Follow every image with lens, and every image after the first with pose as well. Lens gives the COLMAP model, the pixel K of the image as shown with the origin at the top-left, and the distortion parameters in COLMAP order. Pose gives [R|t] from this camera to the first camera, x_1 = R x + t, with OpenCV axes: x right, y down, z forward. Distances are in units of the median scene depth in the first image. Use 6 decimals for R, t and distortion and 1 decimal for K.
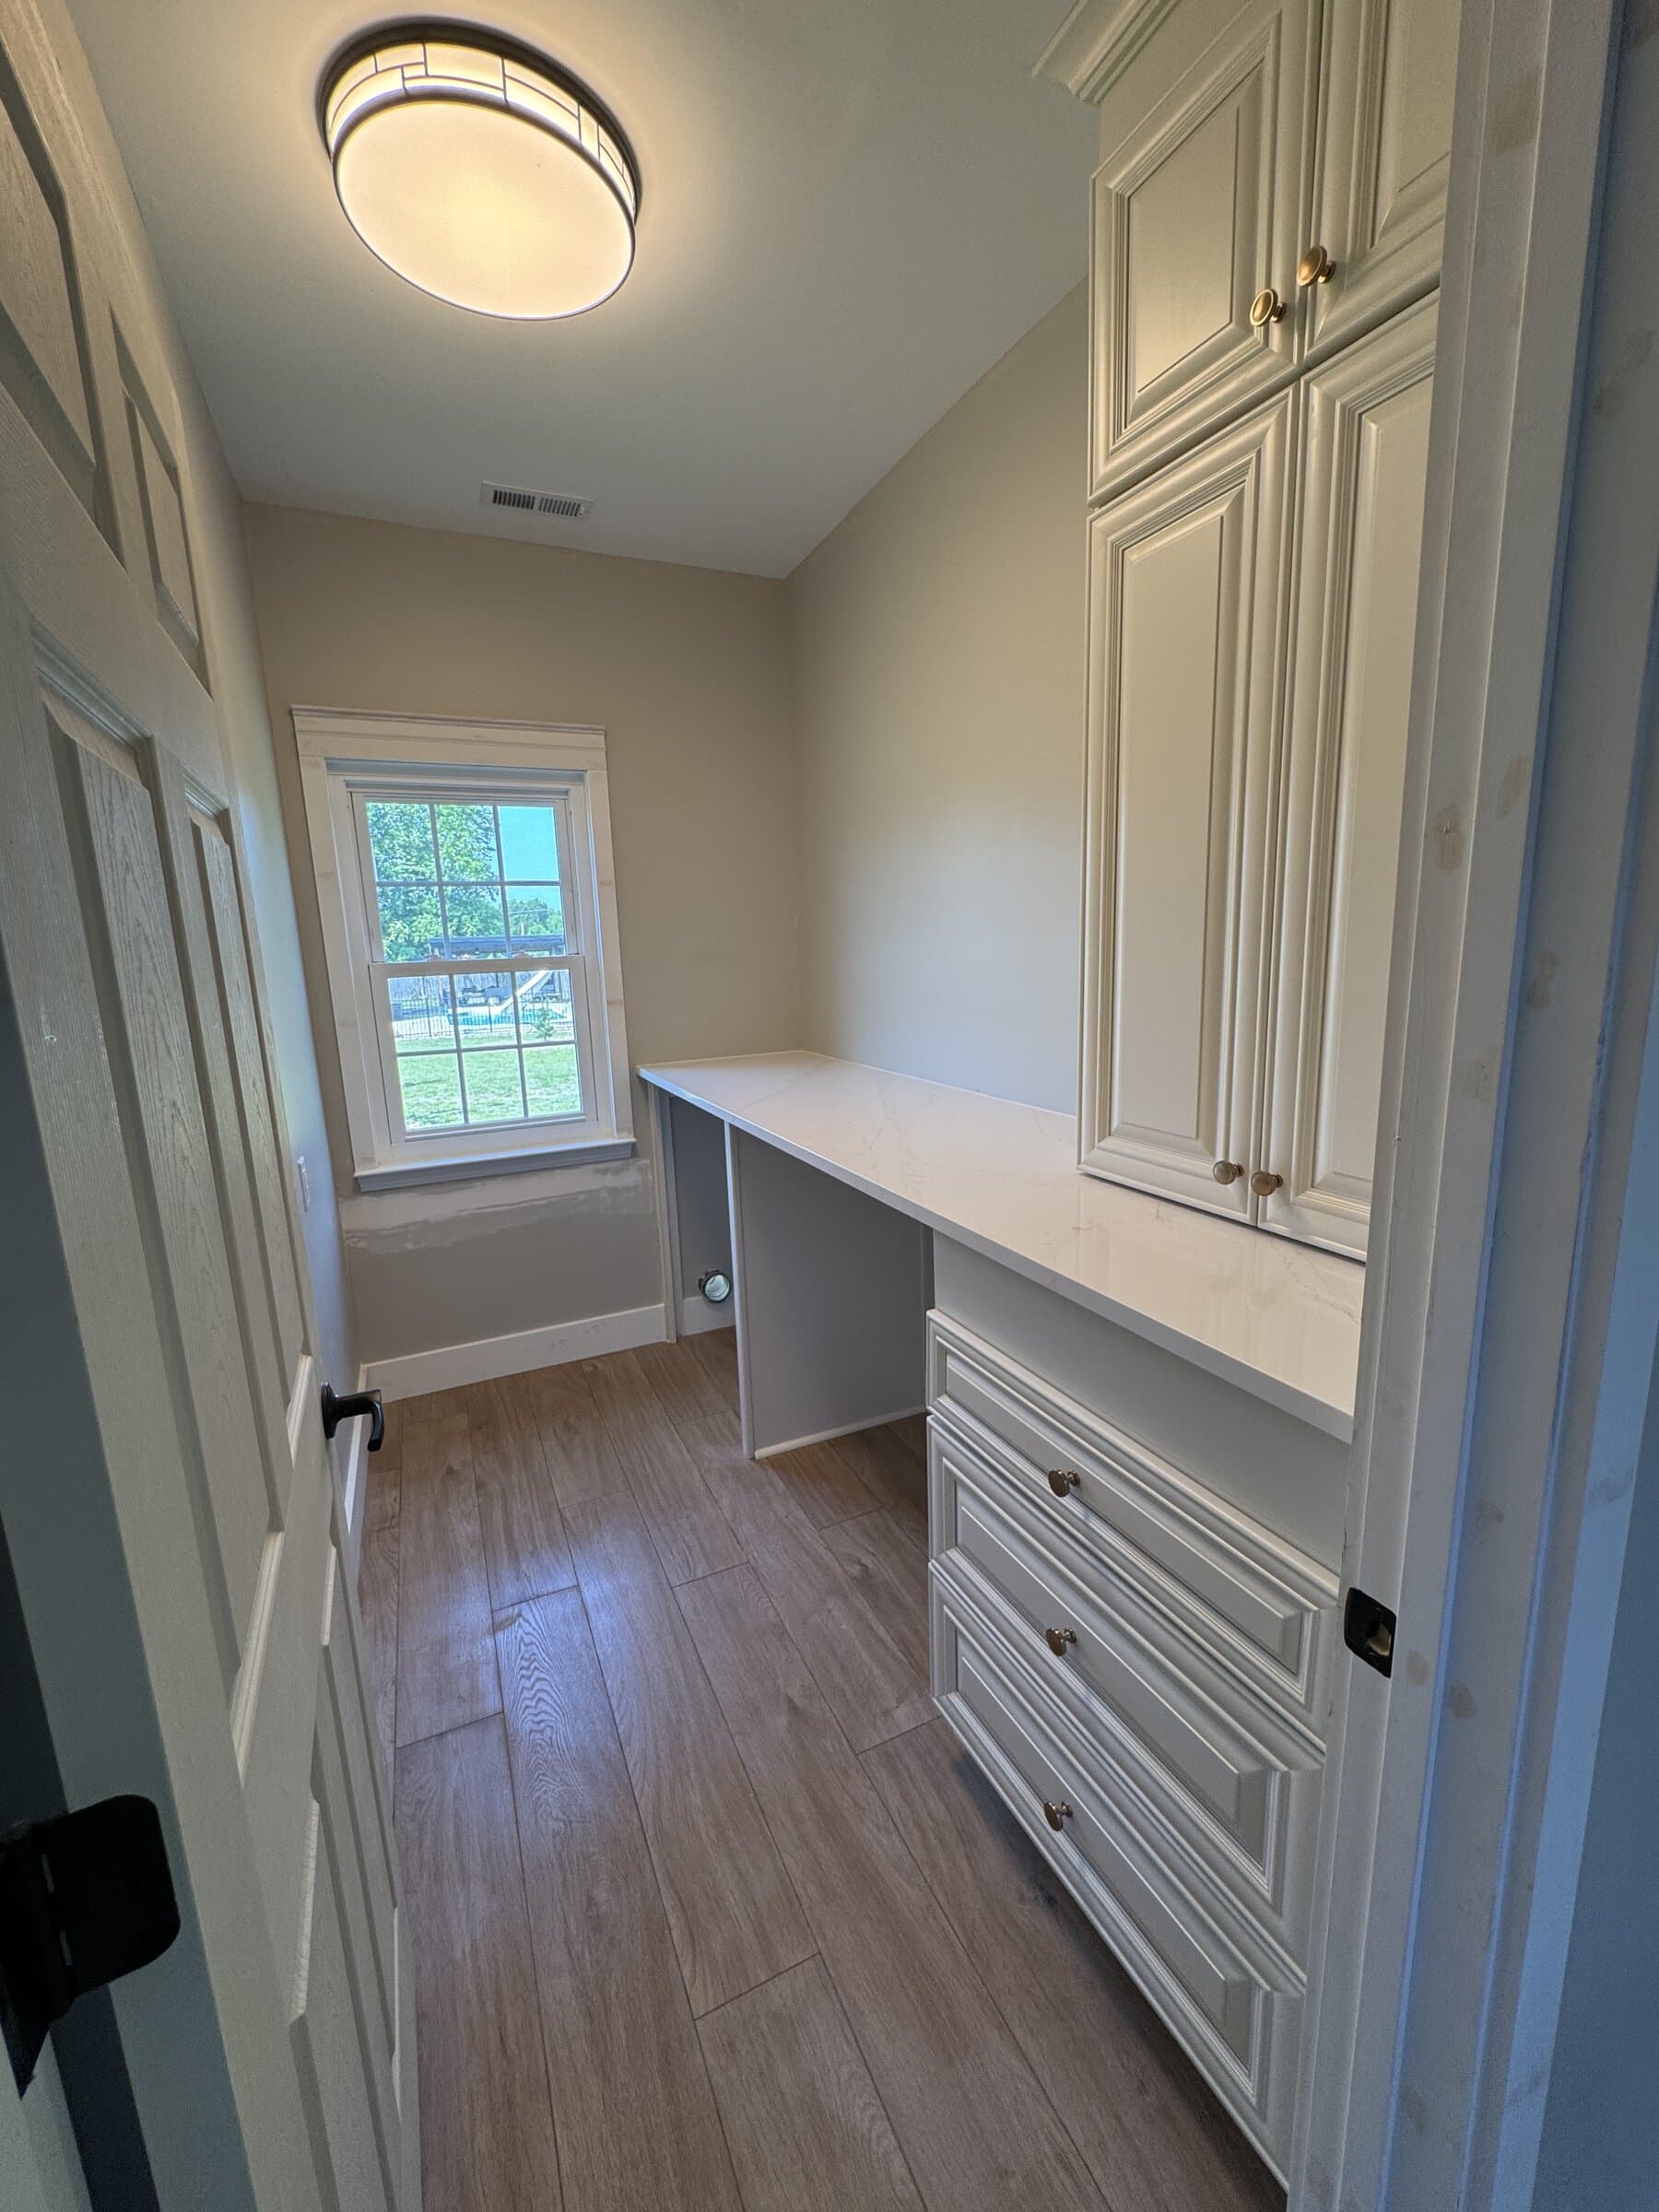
lens RADIAL K [[891.4, 0, 829.5], [0, 891.4, 1106.0], [0, 0, 1]] dist [-0.000974, -0.000239]
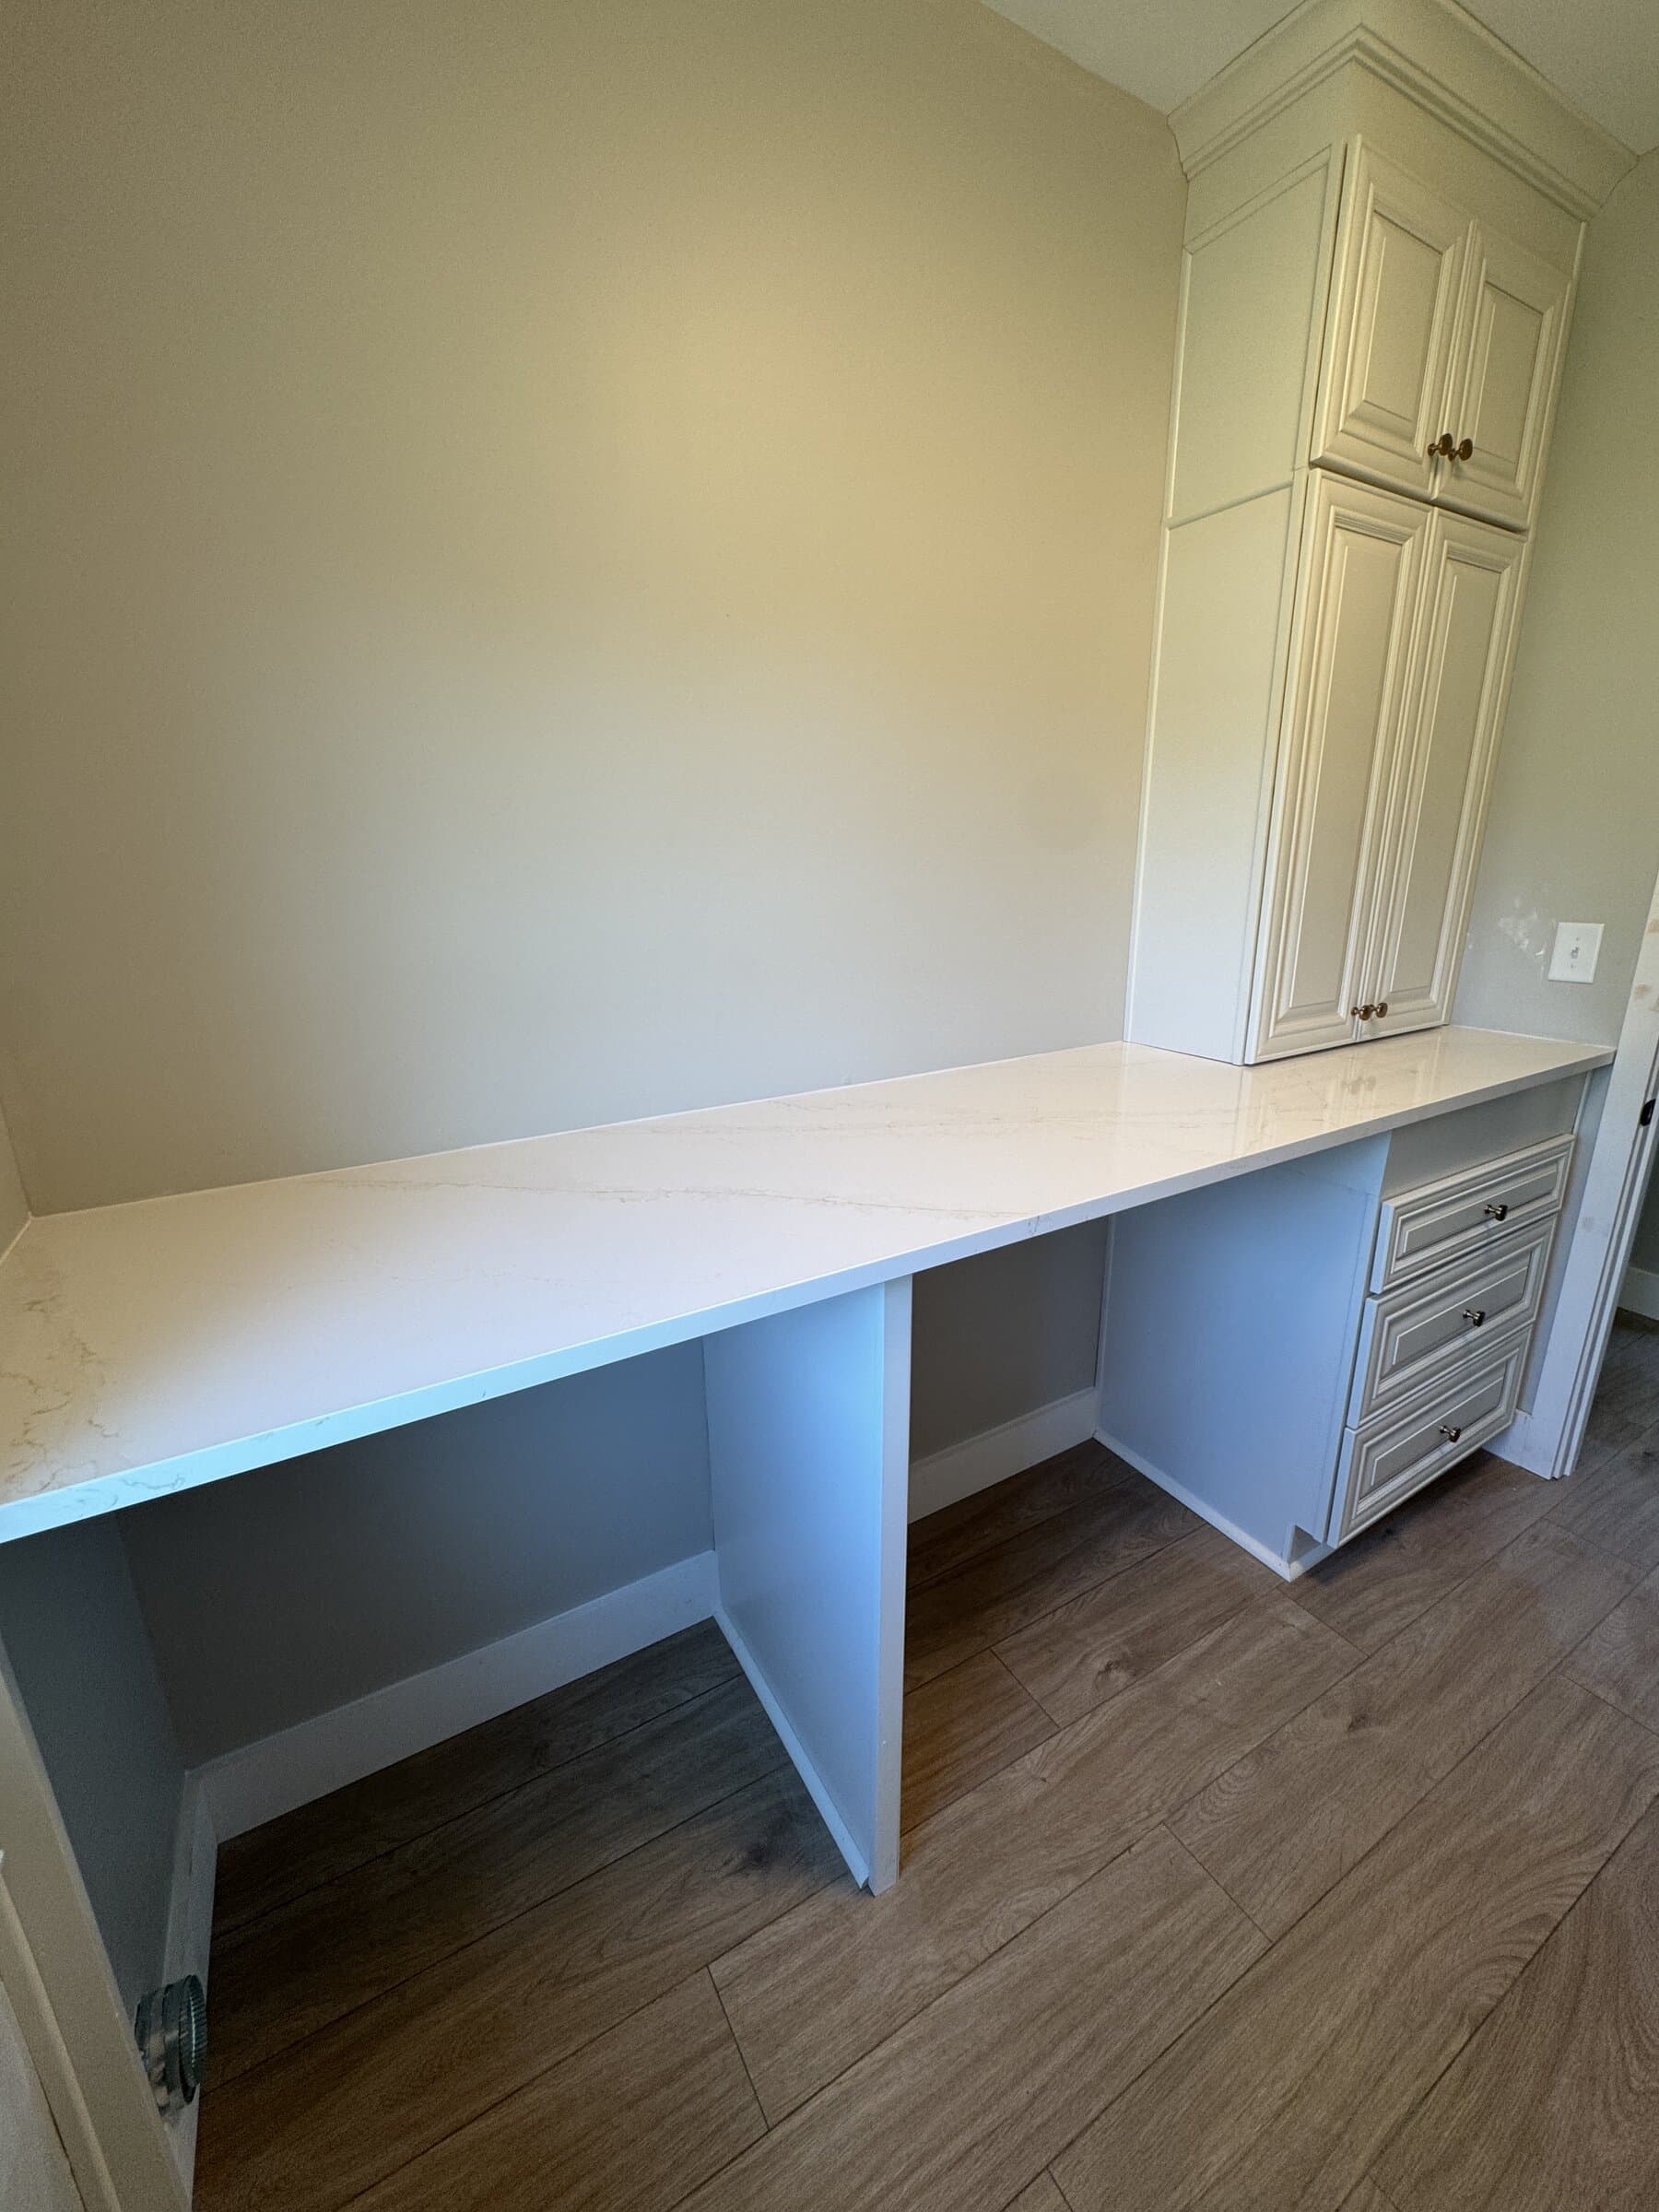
lens RADIAL K [[891.4, 0, 829.5], [0, 891.4, 1106.0], [0, 0, 1]] dist [-0.000974, -0.000239]
pose [[-0.101401, -0.232397, 0.967321, -0.721375], [0.198479, 0.948059, 0.248576, -0.245944], [-0.974845, 0.217199, -0.050008, 1.451097]]
